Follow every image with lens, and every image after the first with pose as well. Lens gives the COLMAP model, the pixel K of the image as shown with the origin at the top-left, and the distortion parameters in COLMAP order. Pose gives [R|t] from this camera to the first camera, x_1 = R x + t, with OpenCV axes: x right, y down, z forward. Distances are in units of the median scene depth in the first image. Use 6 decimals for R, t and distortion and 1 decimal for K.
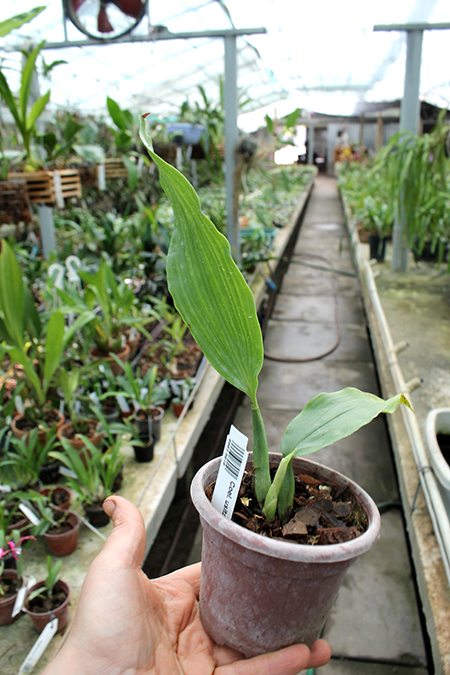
lens RADIAL K [[552.7, 0, 225.0], [0, 552.7, 337.5], [0, 0, 1]] dist [-0.094817, 0.005205]
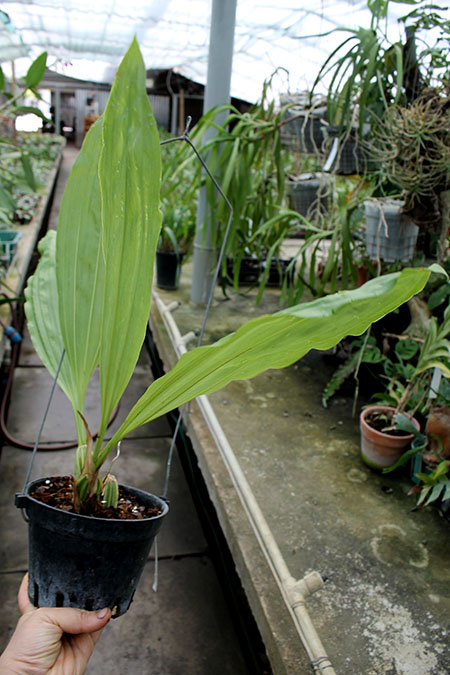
lens RADIAL K [[552.7, 0, 225.0], [0, 552.7, 337.5], [0, 0, 1]] dist [-0.094817, 0.005205]
pose [[0.904345, -0.070418, 0.420952, 0.046505], [0.048770, 0.996885, 0.061987, -0.141652], [-0.424006, -0.035528, 0.904962, 0.389509]]
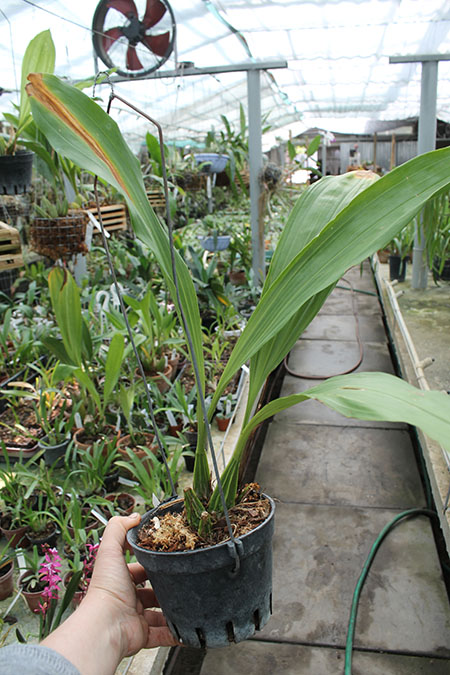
lens RADIAL K [[556.9, 0, 225.0], [0, 556.9, 337.5], [0, 0, 1]] dist [-0.091676, 0.010418]
pose [[0.999589, -0.015282, -0.024245, -0.030205], [0.014421, 0.999273, -0.035283, 0.000412], [0.024767, 0.034919, 0.999083, -0.057087]]
